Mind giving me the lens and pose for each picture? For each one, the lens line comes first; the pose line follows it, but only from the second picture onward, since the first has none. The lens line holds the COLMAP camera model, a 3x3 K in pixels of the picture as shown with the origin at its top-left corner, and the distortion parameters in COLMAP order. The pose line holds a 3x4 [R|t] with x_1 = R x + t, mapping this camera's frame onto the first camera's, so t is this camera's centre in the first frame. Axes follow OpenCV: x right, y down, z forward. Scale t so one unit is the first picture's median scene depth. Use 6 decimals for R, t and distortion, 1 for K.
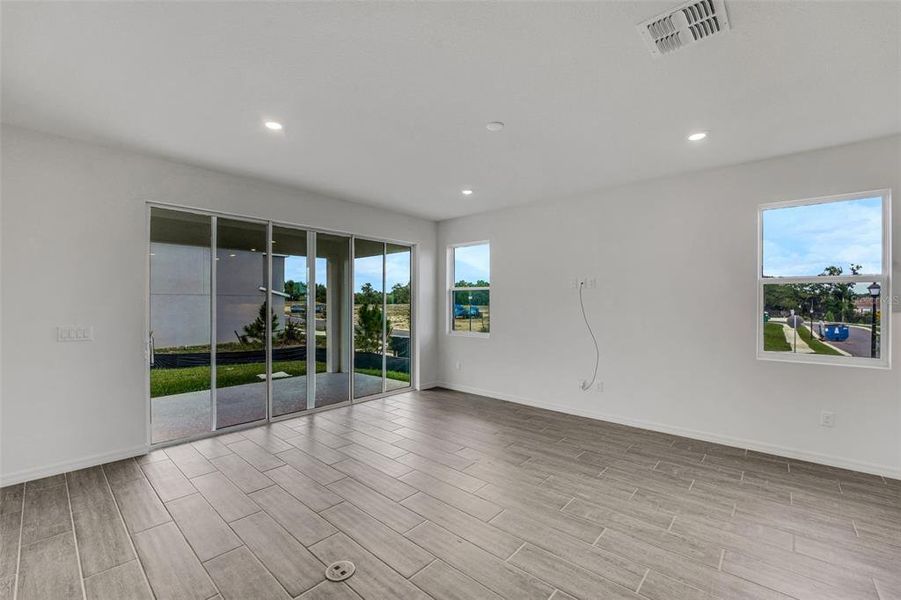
lens RADIAL K [[379.4, 0, 450.5], [0, 379.4, 300.0], [0, 0, 1]] dist [-0.019415, -0.000157]
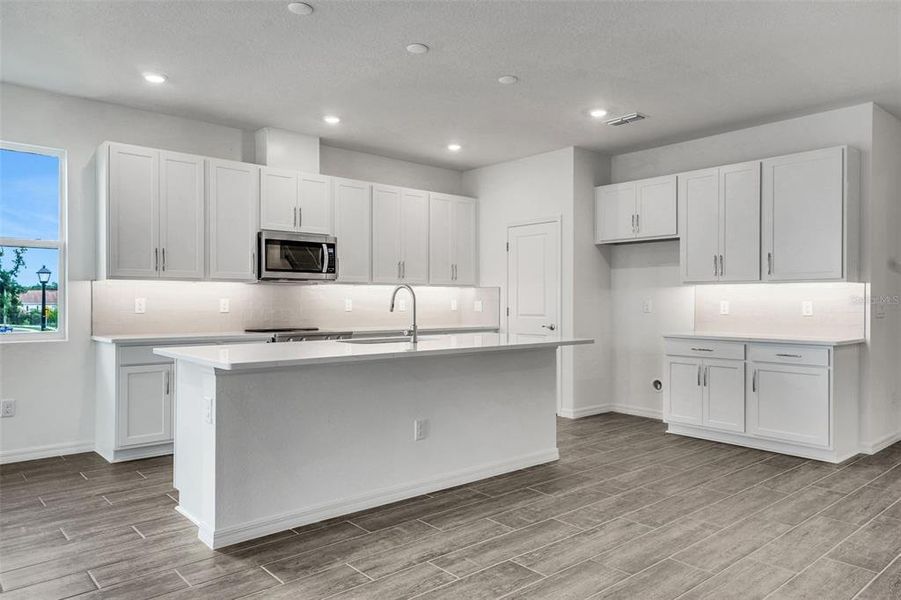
lens RADIAL K [[610.1, 0, 455.1], [0, 610.1, 302.0], [0, 0, 1]] dist [0.019848, -0.002211]
pose [[0.122911, -0.005253, 0.992404, -0.239690], [-0.001095, 0.999985, 0.005429, 0.073201], [-0.992417, -0.001754, 0.122903, -0.175149]]
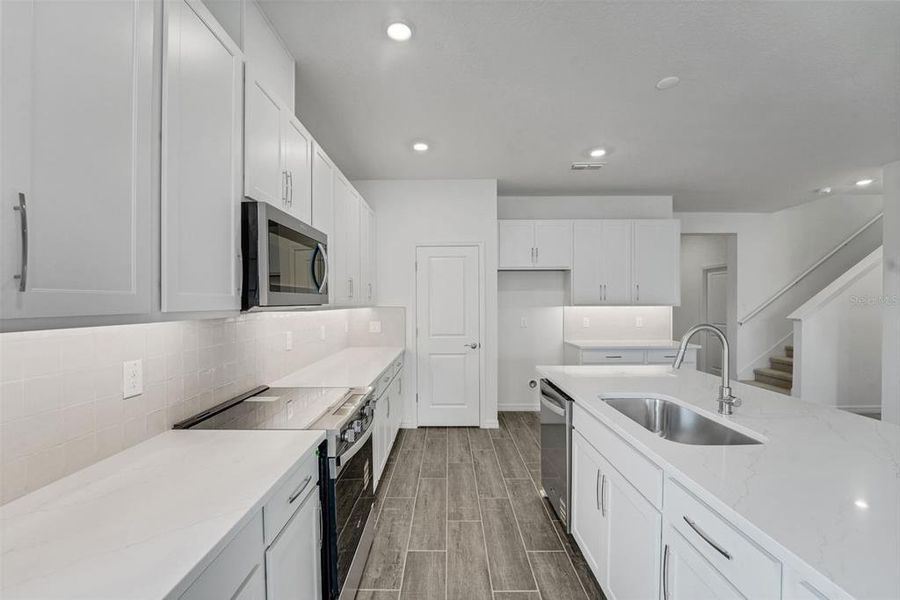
lens RADIAL K [[379.0, 0, 450.0], [0, 379.0, 300.0], [0, 0, 1]] dist [-0.019415, -0.000157]
pose [[-0.659884, 0.003212, 0.751361, 0.861536], [0.001824, 0.999995, -0.002673, 0.010627], [-0.751366, -0.000393, -0.659886, 0.688686]]
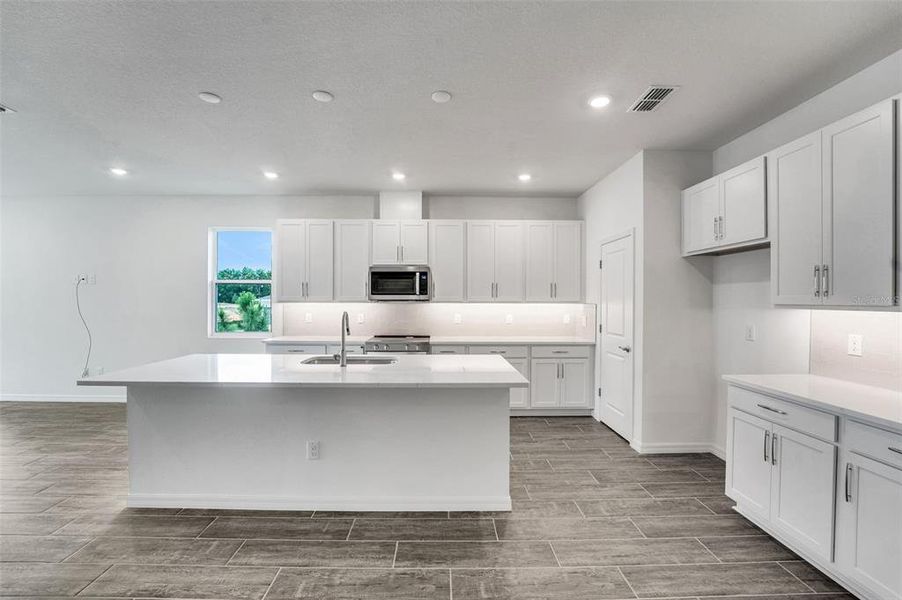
lens RADIAL K [[384.0, 0, 460.3], [0, 384.0, 299.4], [0, 0, 1]] dist [-0.023641, -0.000052]
pose [[0.737039, -0.003166, 0.675843, 0.625417], [0.000393, 0.999991, 0.004256, 0.008926], [-0.675850, -0.002872, 0.737034, -0.761599]]
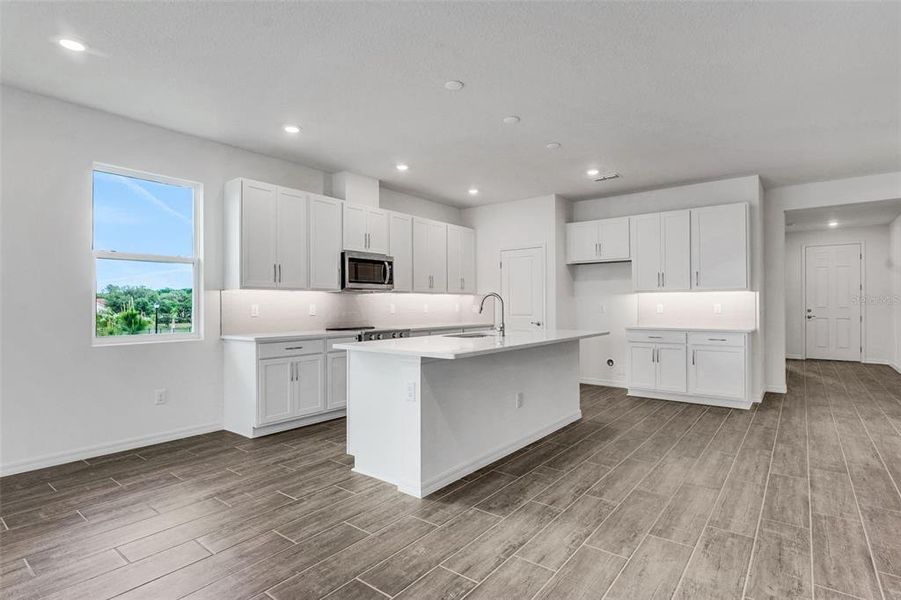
lens RADIAL K [[456.5, 0, 445.0], [0, 456.5, 300.9], [0, 0, 1]] dist [-0.014776, 0.000062]
pose [[-0.060909, 0.004539, 0.998133, -0.258465], [0.004246, 0.999982, -0.004289, 0.070656], [-0.998134, 0.003977, -0.060927, 0.308331]]
